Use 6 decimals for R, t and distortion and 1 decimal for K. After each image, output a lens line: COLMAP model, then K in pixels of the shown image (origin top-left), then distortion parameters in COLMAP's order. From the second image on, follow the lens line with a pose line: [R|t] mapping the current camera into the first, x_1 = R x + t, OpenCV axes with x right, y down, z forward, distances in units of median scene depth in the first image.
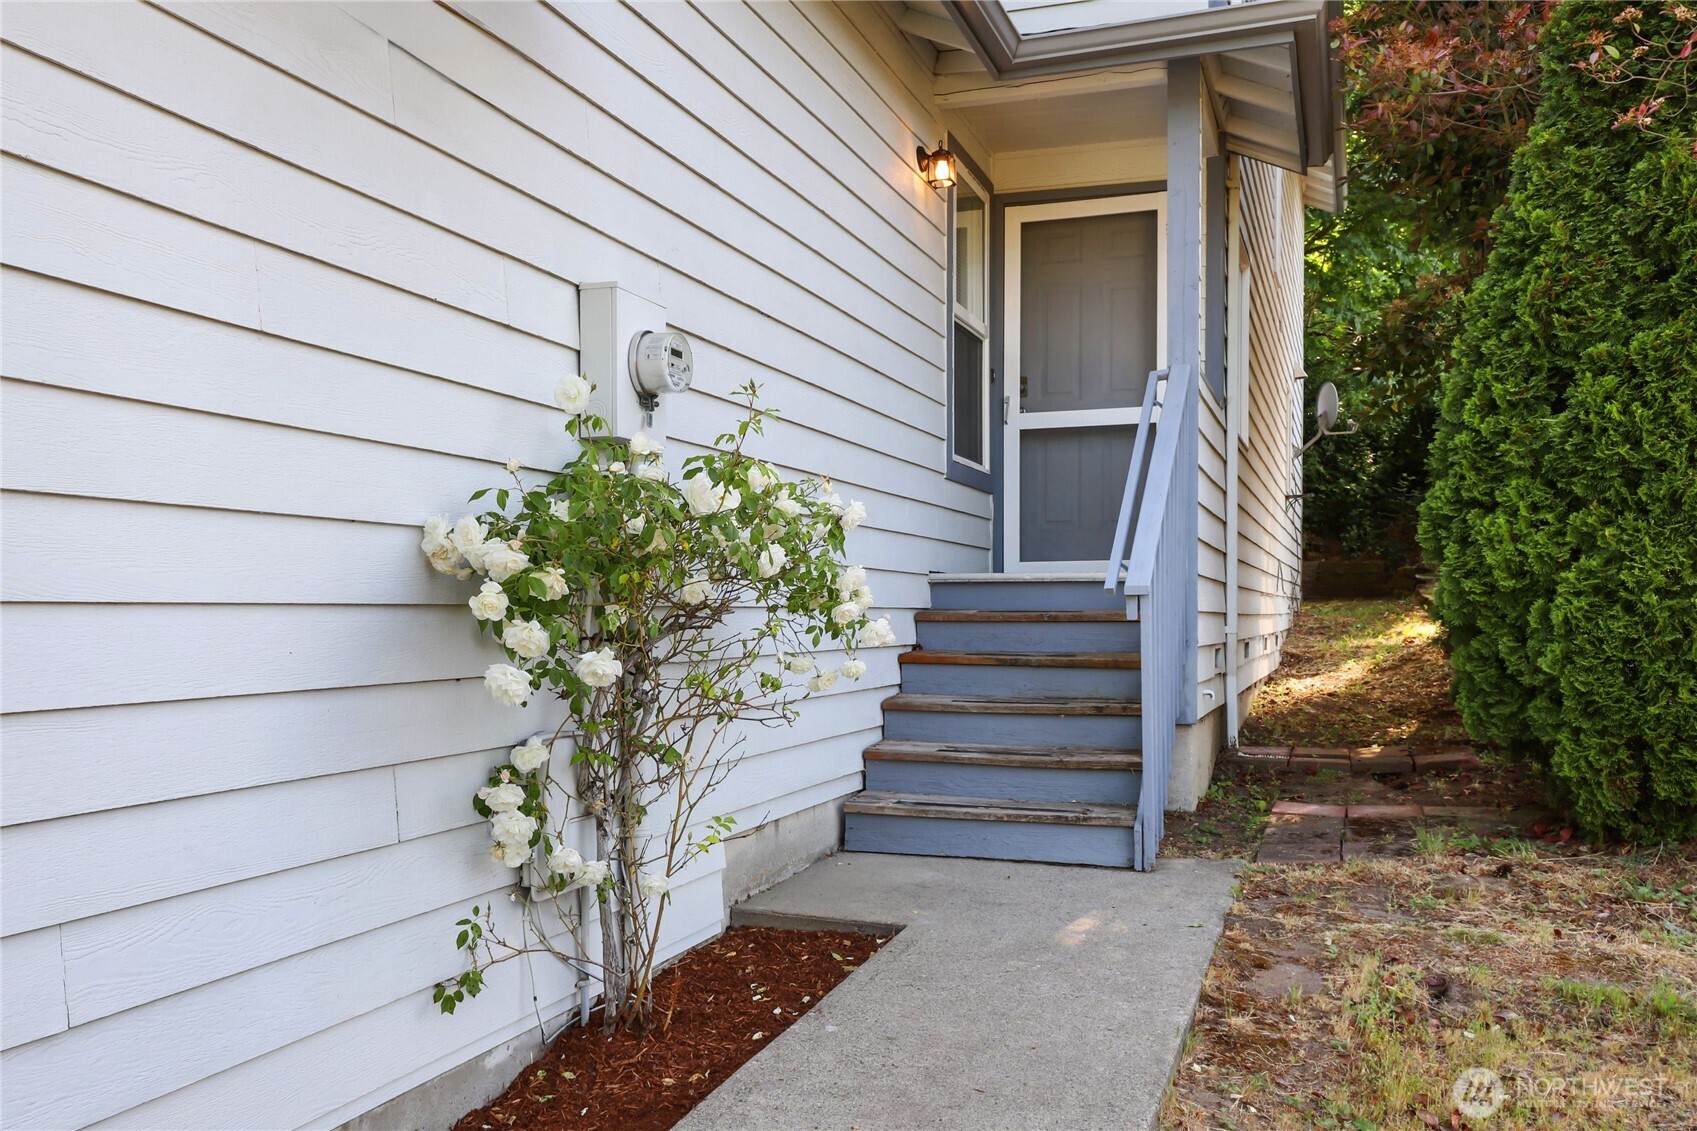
lens RADIAL K [[1456.2, 0, 848.5], [0, 1456.2, 565.5], [0, 0, 1]] dist [0.004691, 0.000455]
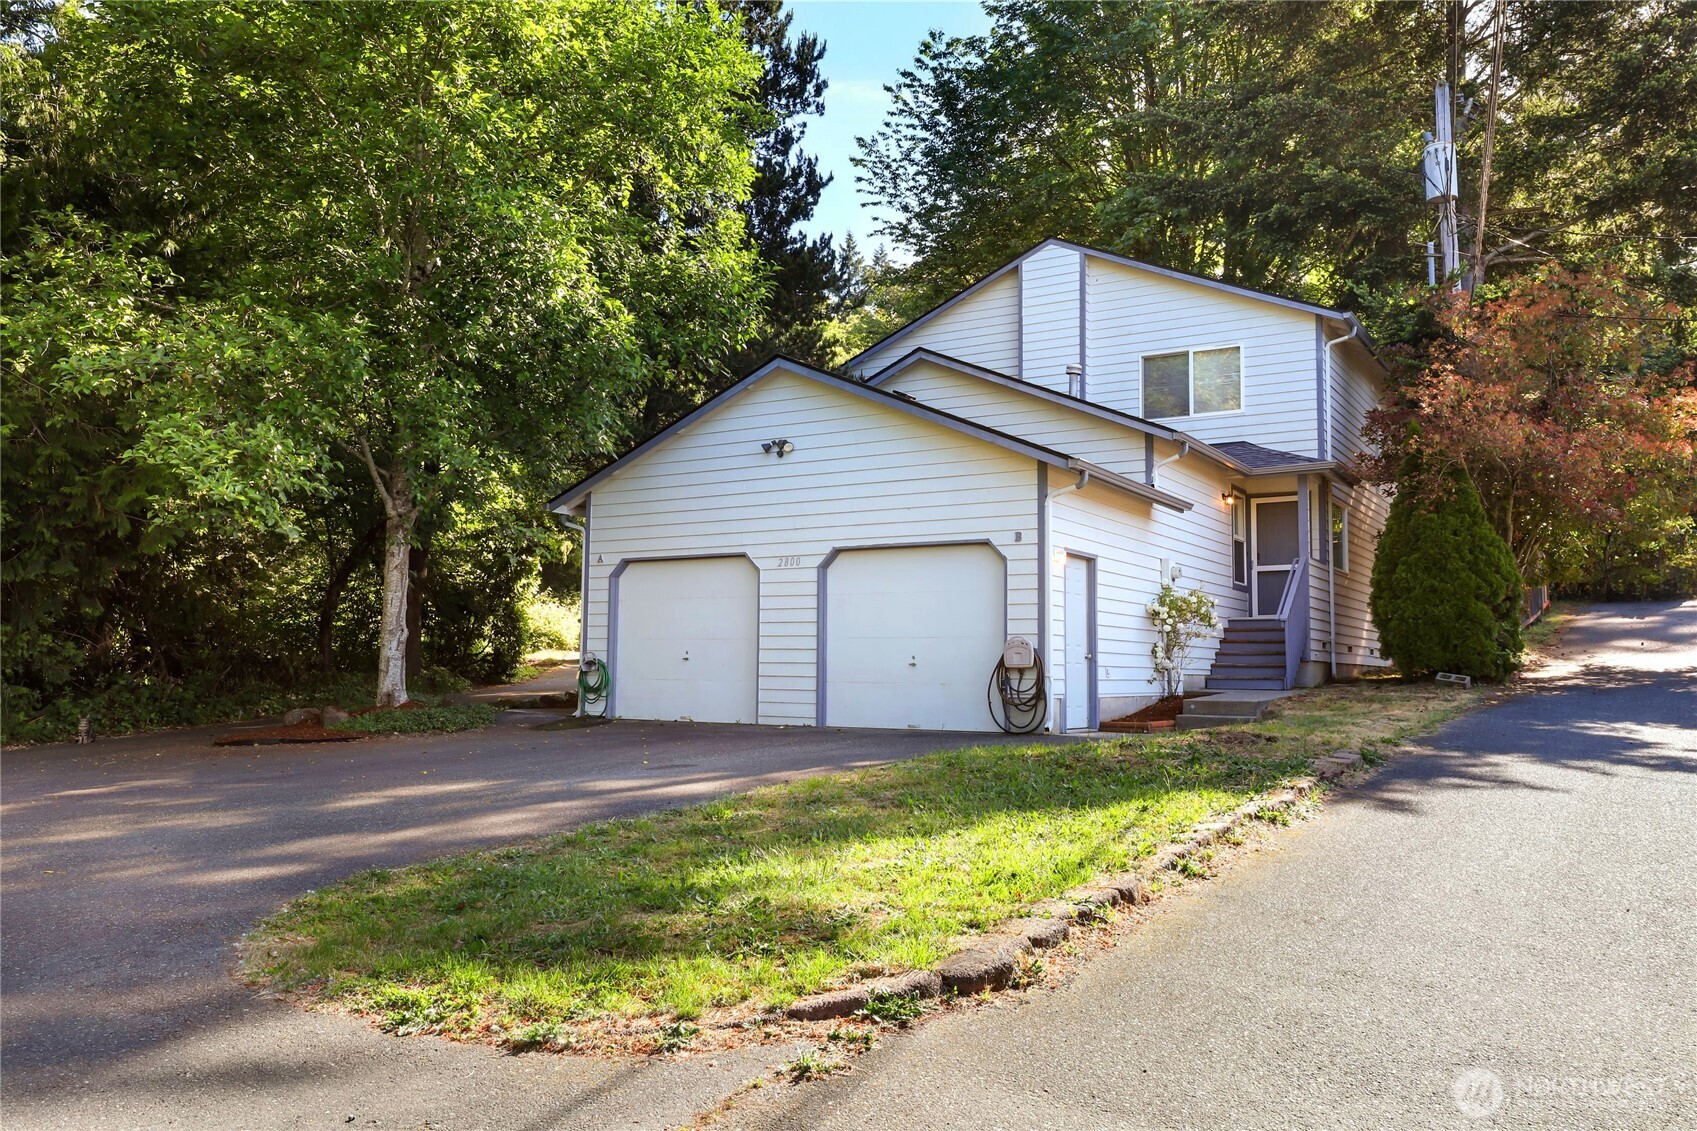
lens RADIAL K [[1296.5, 0, 848.5], [0, 1296.5, 565.5], [0, 0, 1]] dist [0.006850, 0.002164]
pose [[0.977083, -0.012234, -0.212508, -0.207238], [0.000337, 0.998435, -0.055930, 0.066804], [0.212860, 0.054576, 0.975557, -2.706649]]
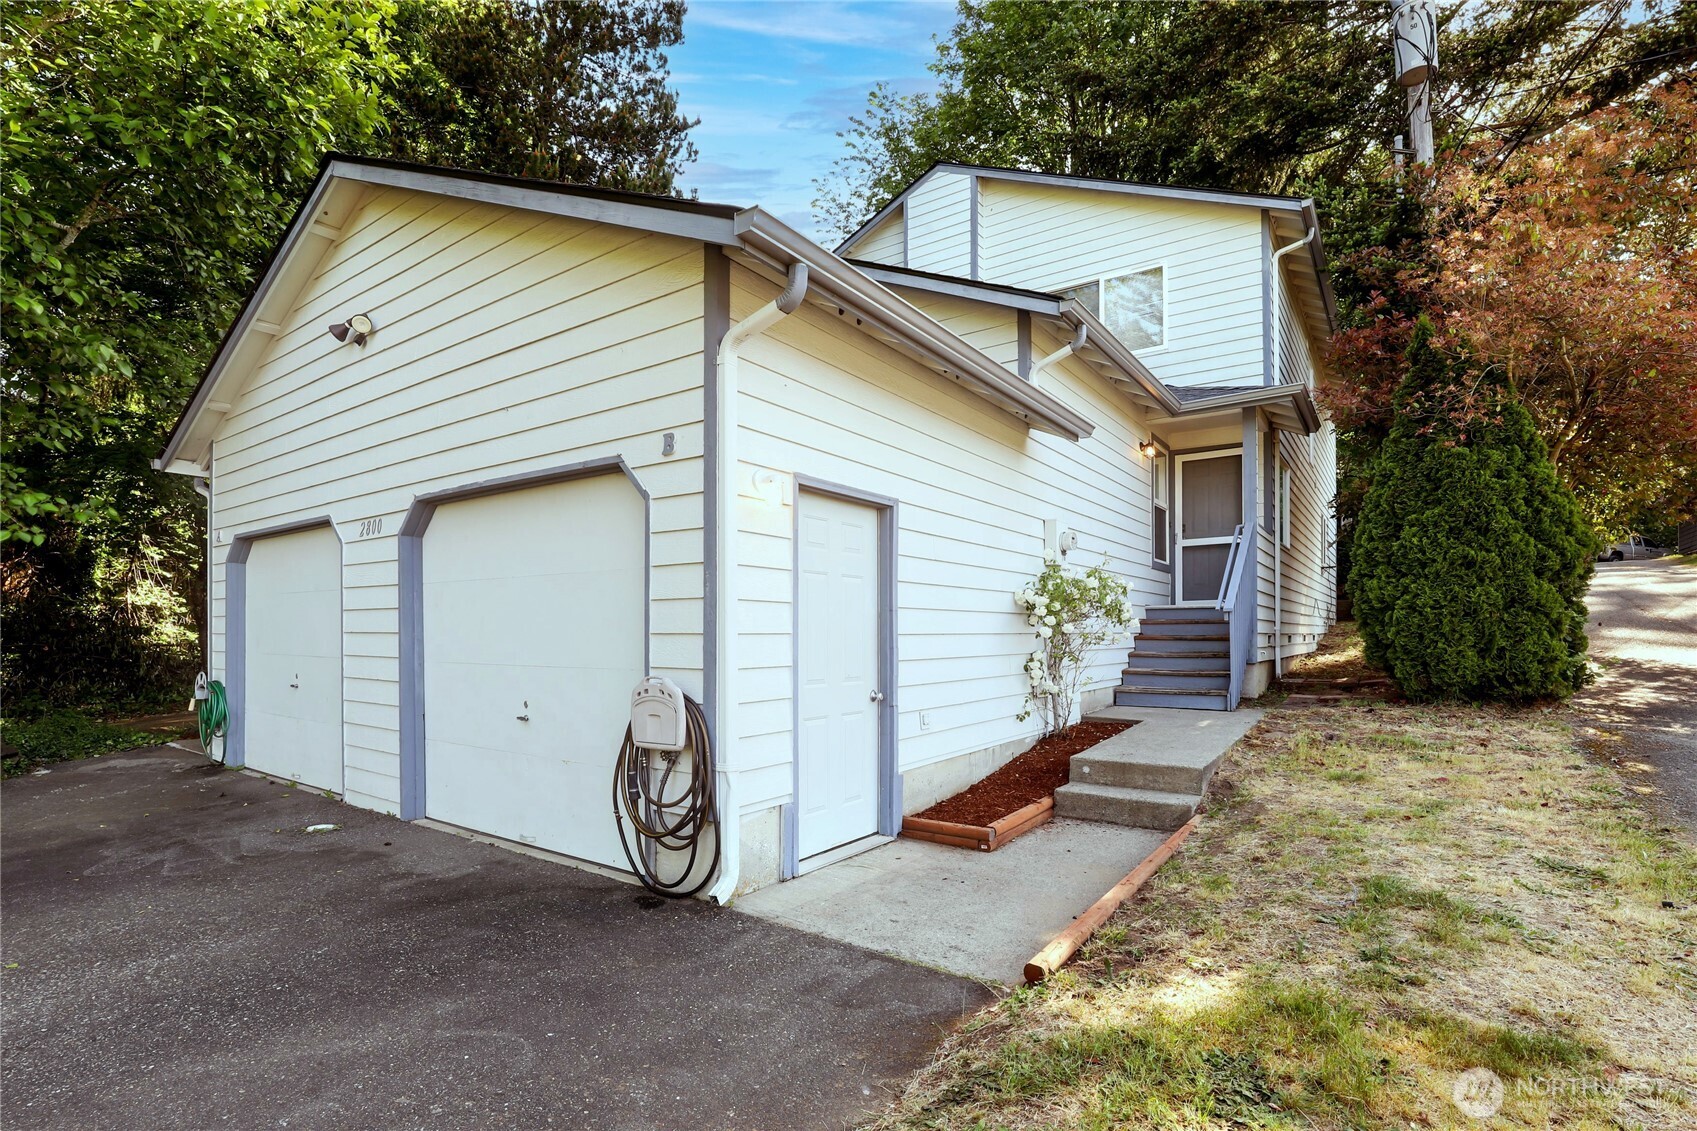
lens RADIAL K [[796.5, 0, 859.9], [0, 796.5, 628.1], [0, 0, 1]] dist [-0.027703, -0.000011]
pose [[0.964168, -0.006840, -0.265205, -0.076957], [0.013464, 0.999641, 0.023168, 0.007535], [0.264952, -0.025908, 0.963914, -0.633541]]
